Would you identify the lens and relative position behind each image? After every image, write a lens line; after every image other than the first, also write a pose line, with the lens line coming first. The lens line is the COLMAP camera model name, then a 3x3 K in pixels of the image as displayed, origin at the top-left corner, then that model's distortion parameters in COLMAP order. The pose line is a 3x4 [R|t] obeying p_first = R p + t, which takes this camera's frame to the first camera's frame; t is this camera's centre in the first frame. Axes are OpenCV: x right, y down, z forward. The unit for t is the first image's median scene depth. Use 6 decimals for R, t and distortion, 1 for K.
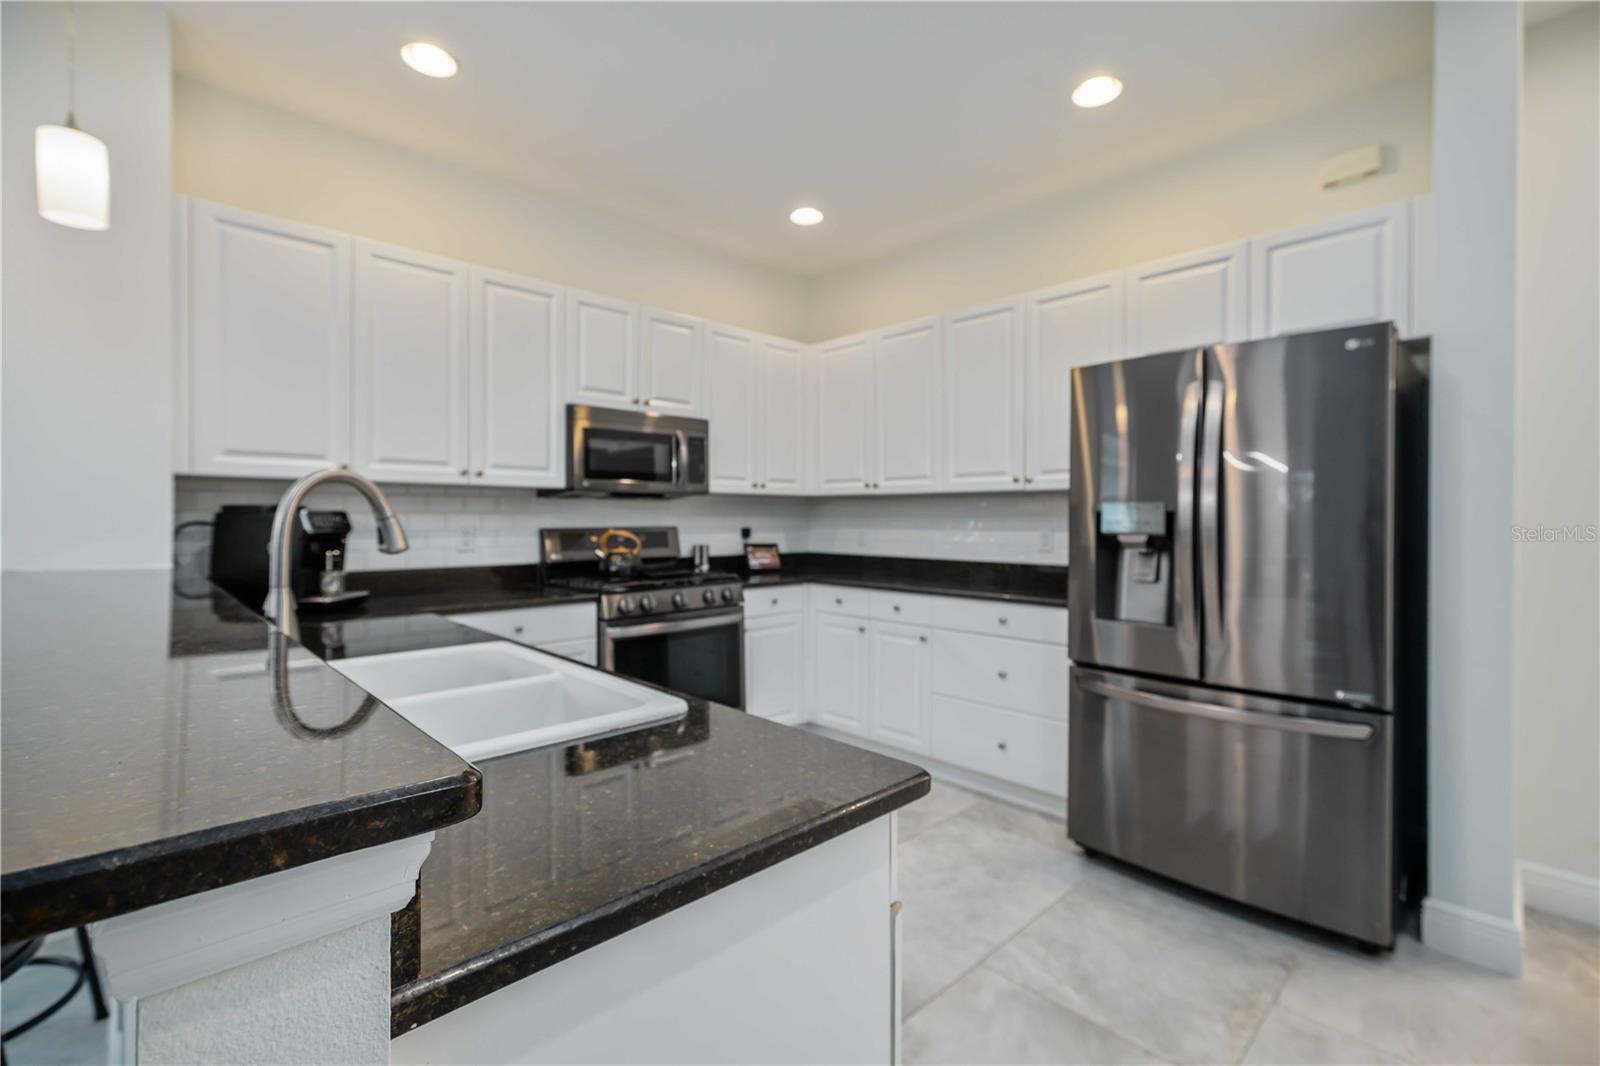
lens RADIAL K [[713.8, 0, 798.3], [0, 713.8, 521.2], [0, 0, 1]] dist [0.003145, 0.000602]
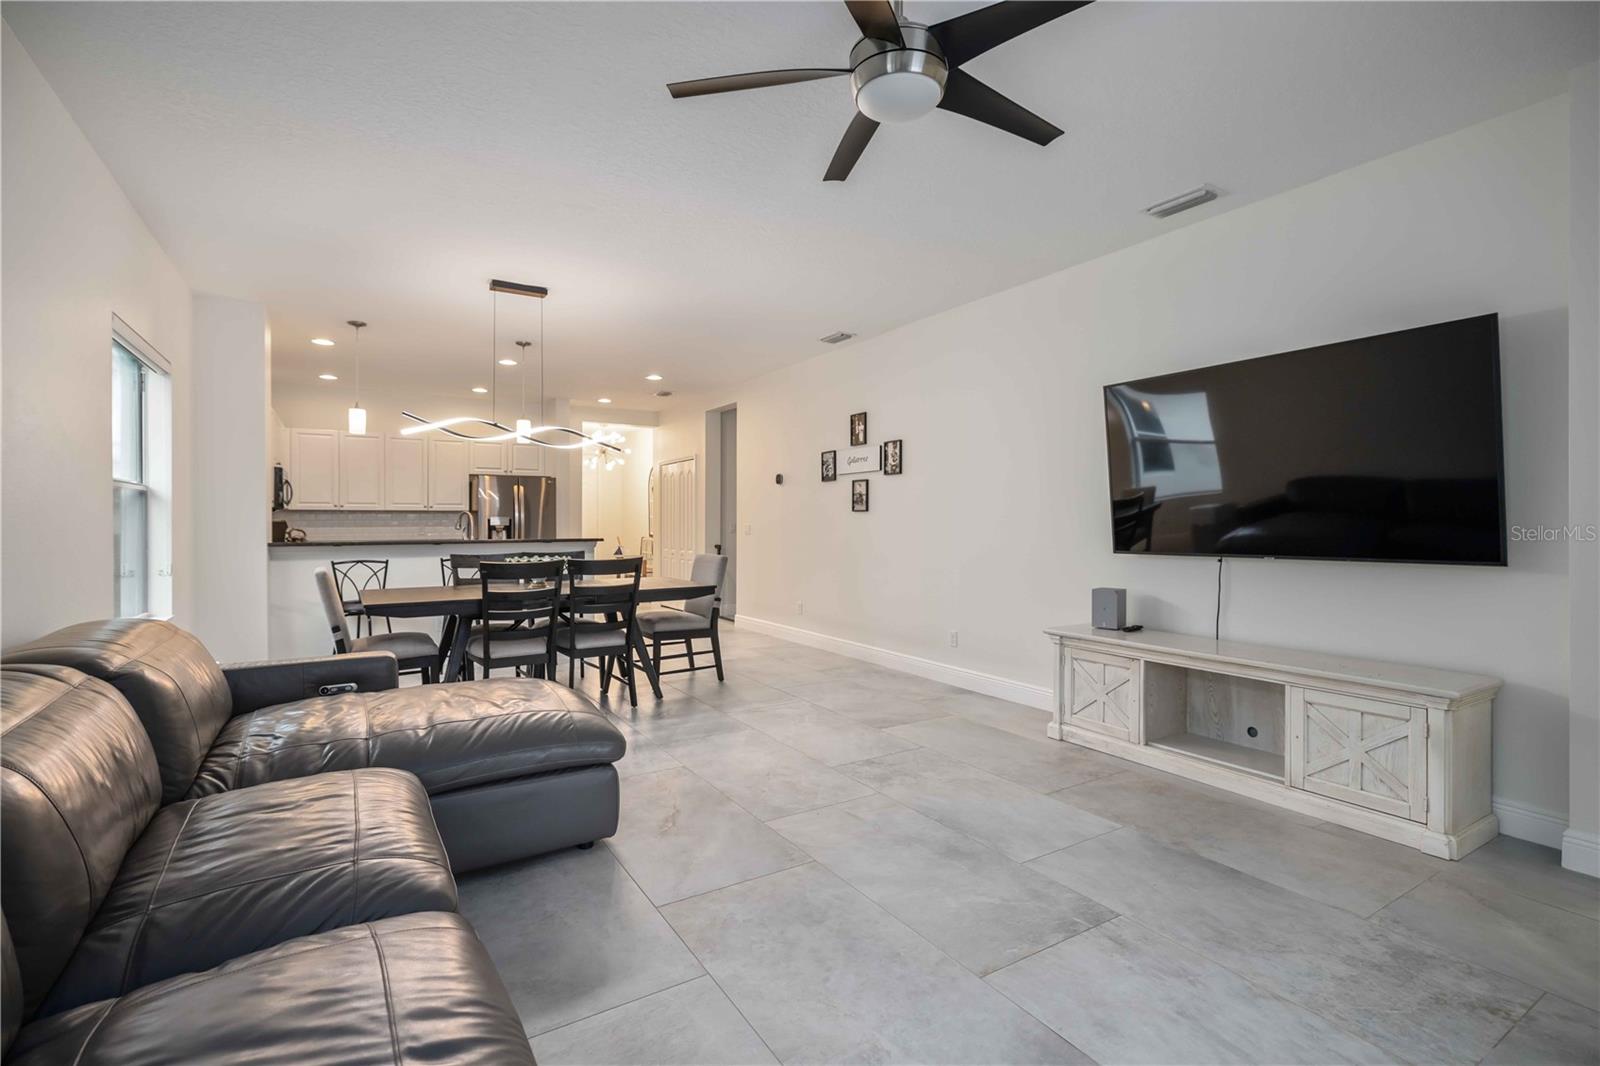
lens RADIAL K [[735.8, 0, 801.2], [0, 735.8, 519.6], [0, 0, 1]] dist [0.003217, -0.000434]
pose [[0.210589, -0.001760, 0.977573, -2.171212], [0.007869, 0.999969, 0.000106, 0.000398], [-0.977543, 0.007670, 0.210596, -0.964523]]
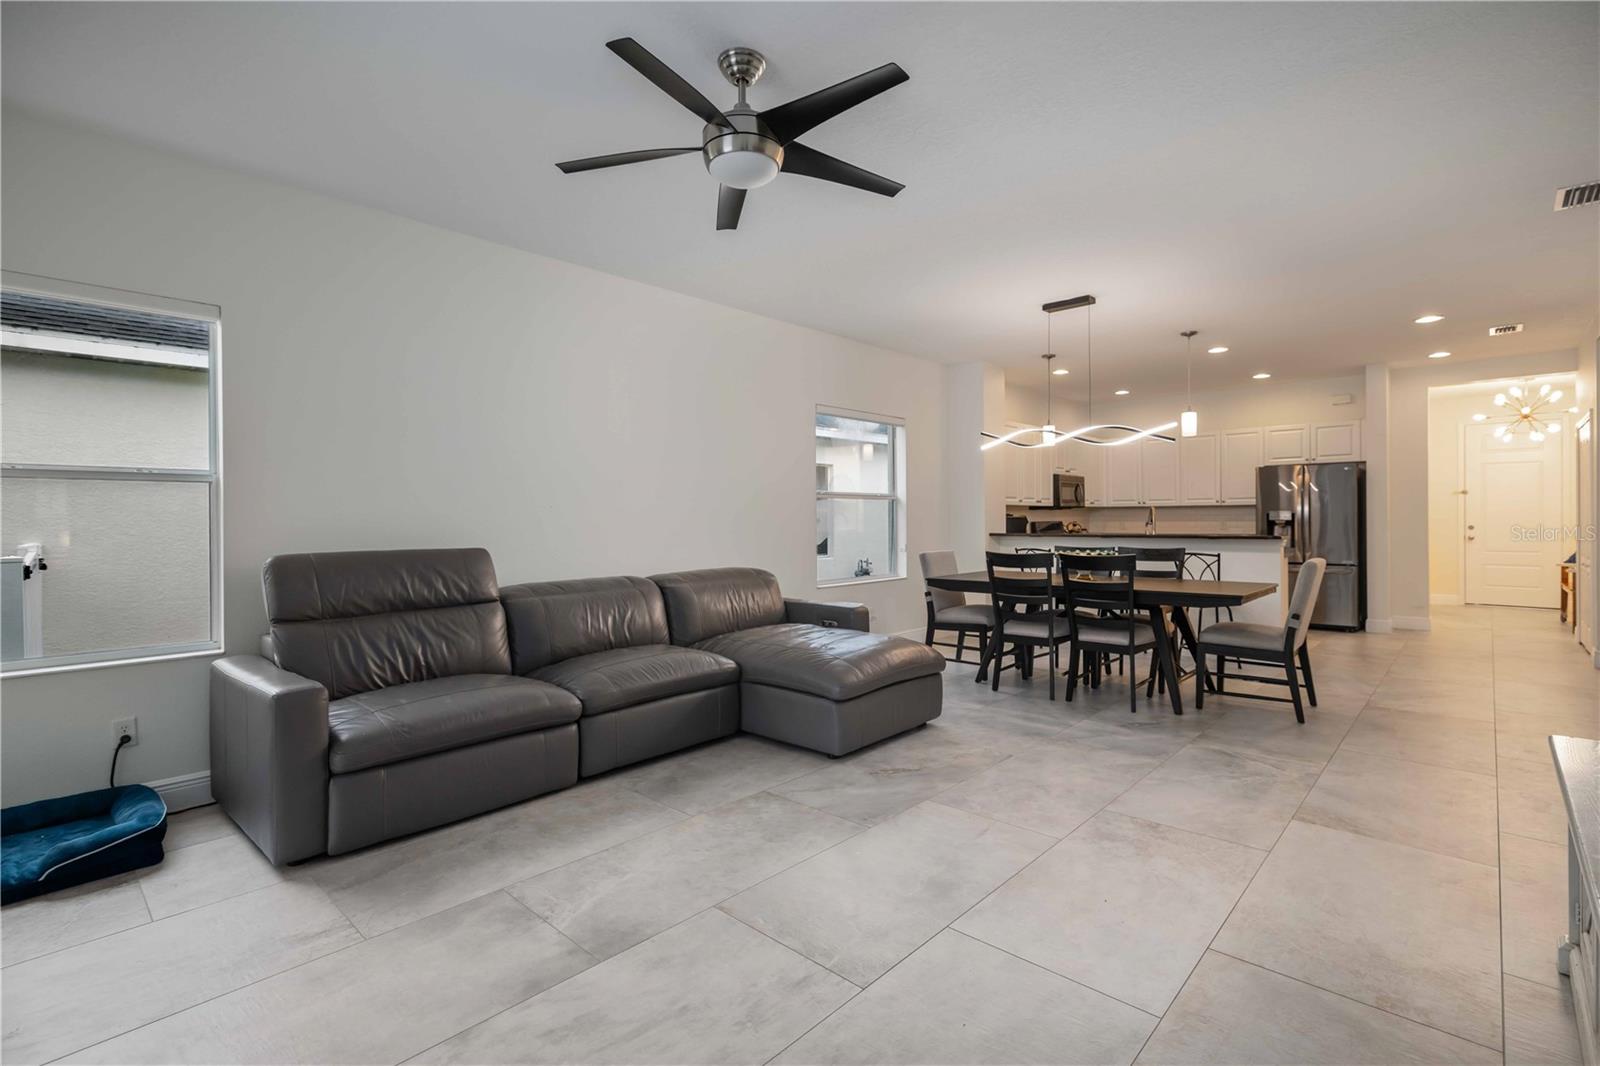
lens RADIAL K [[735.8, 0, 801.2], [0, 735.8, 519.6], [0, 0, 1]] dist [0.003217, -0.000434]
pose [[0.998470, -0.009840, 0.054420, -1.469249], [0.010083, 0.999940, -0.004184, 0.005762], [-0.054376, 0.004726, 0.998509, -1.733602]]
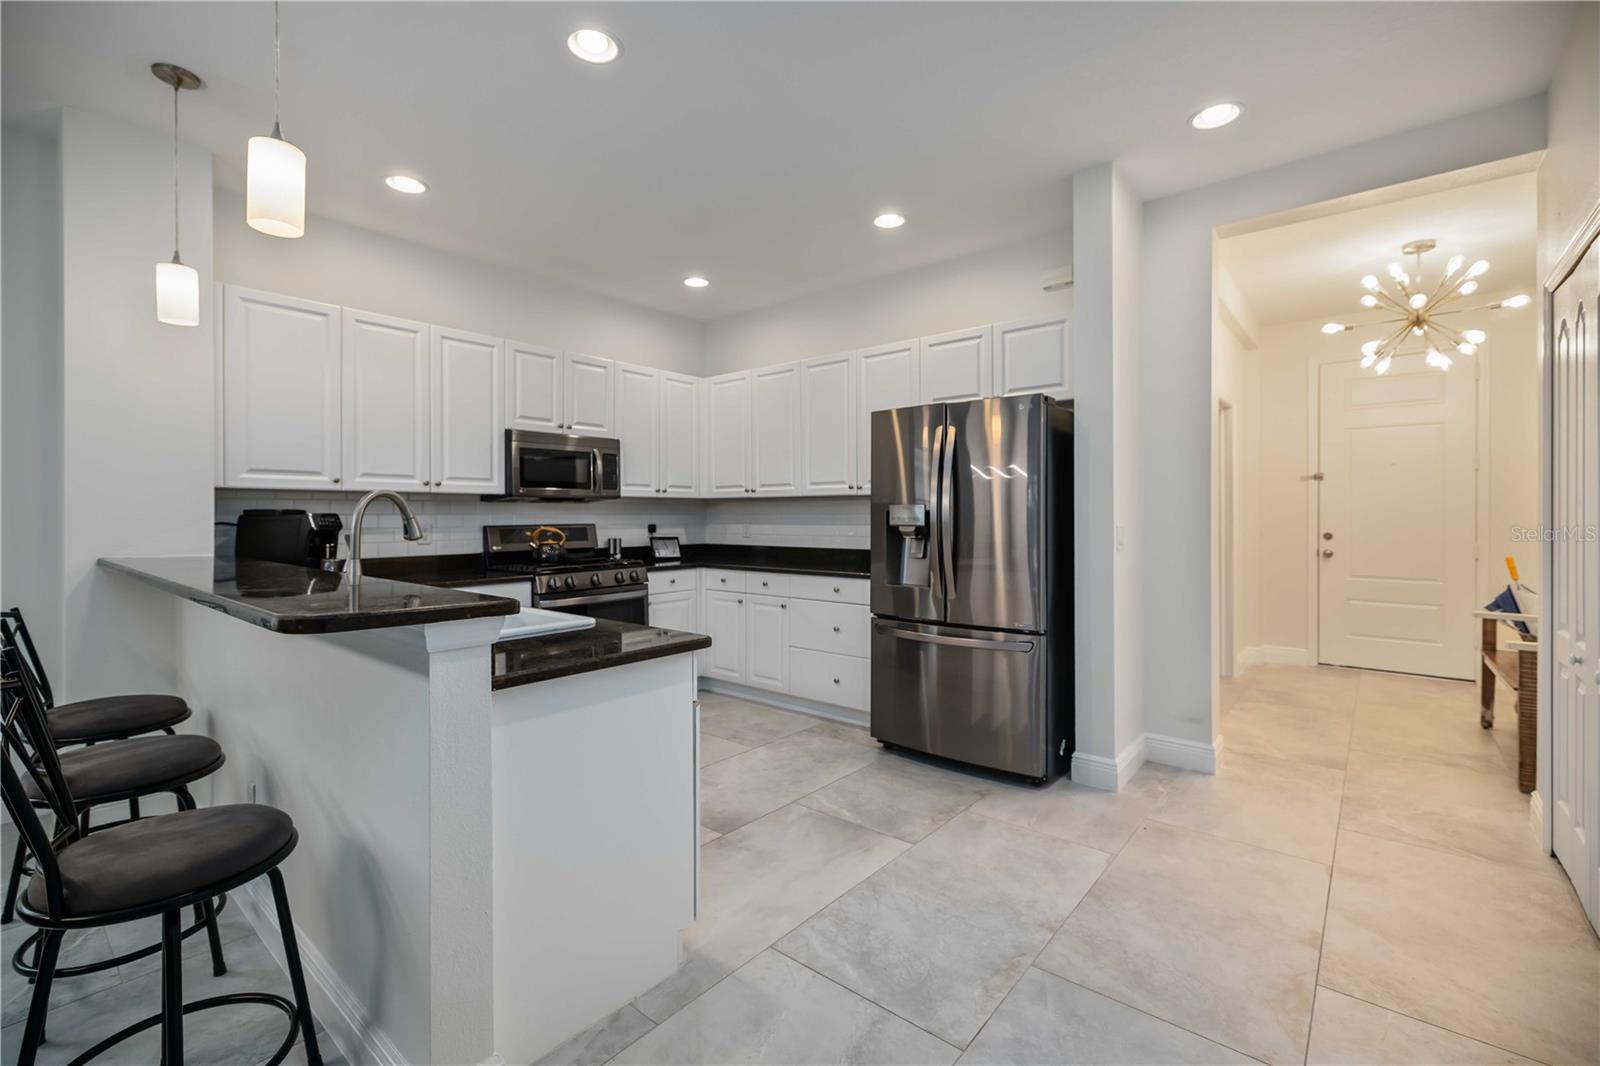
lens RADIAL K [[697.7, 0, 797.7], [0, 697.7, 516.4], [0, 0, 1]] dist [0.000344, 0.000067]
pose [[0.994075, -0.006090, 0.108529, 0.065033], [0.006399, 0.999976, -0.002498, 0.000005], [-0.108511, 0.003178, 0.994090, -0.324537]]
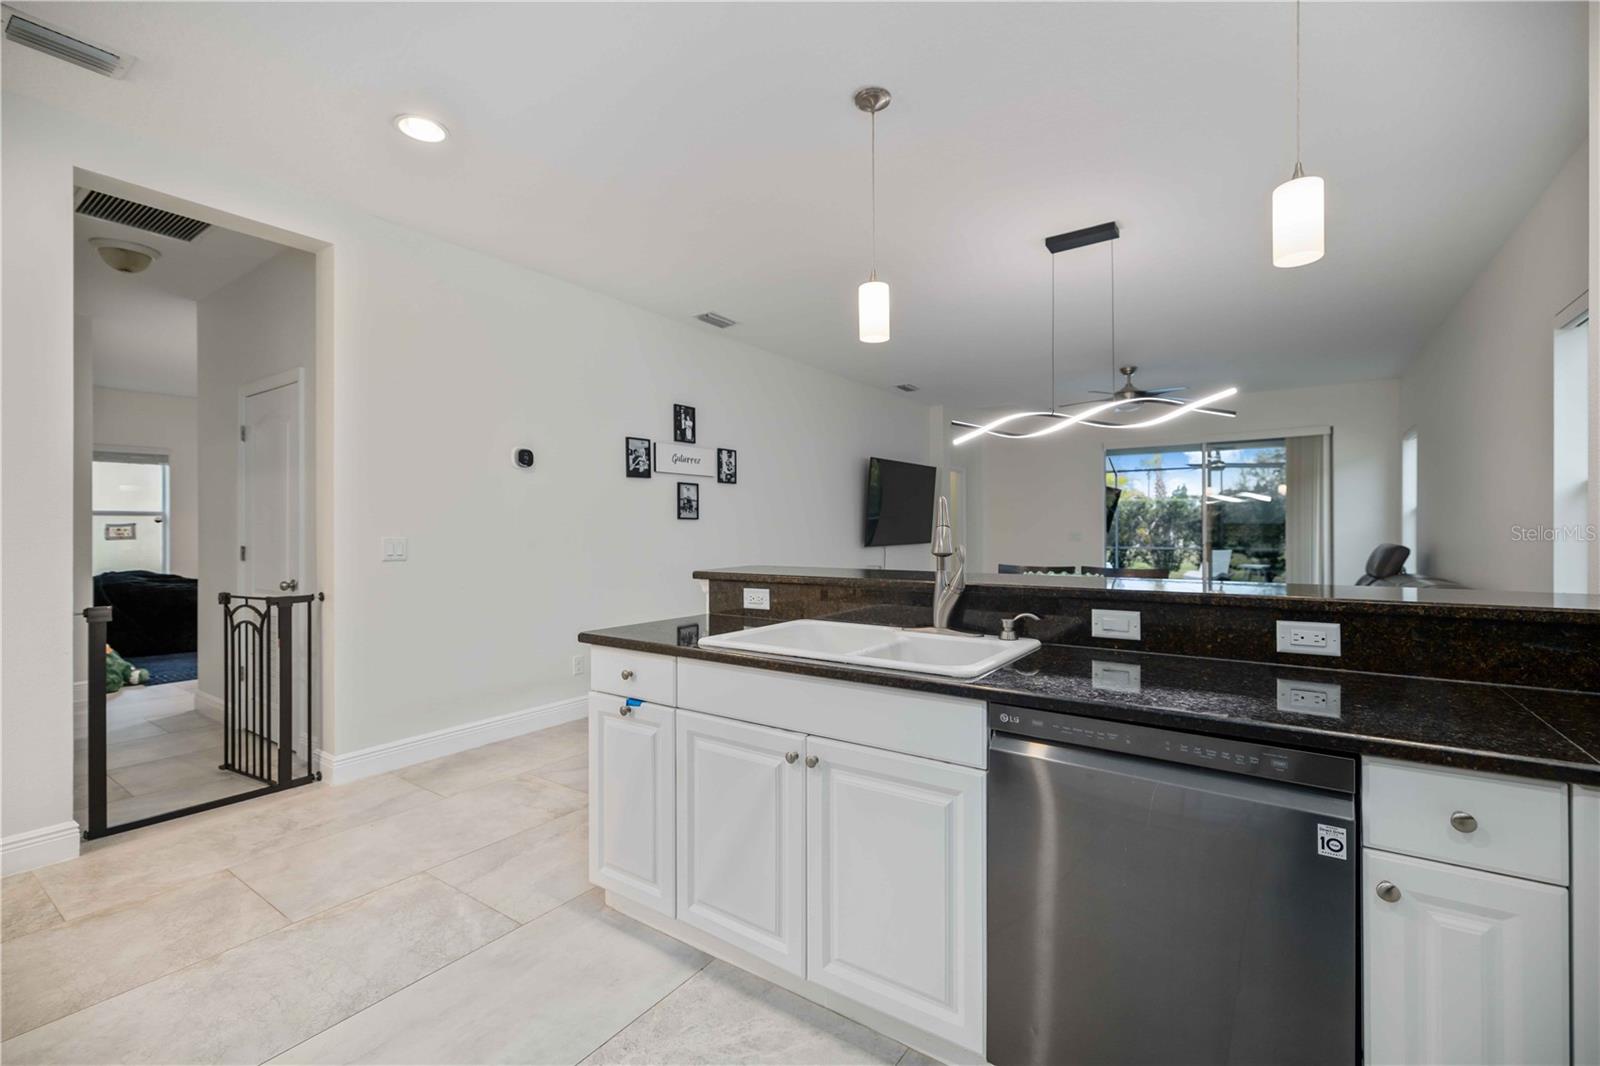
lens RADIAL K [[693.3, 0, 801.0], [0, 693.3, 528.7], [0, 0, 1]] dist [-0.000269, -0.000018]
pose [[-0.980387, -0.000418, -0.197080, -0.028530], [-0.001126, 0.999993, 0.003481, -0.004786], [0.197077, 0.003635, -0.980381, 1.045240]]
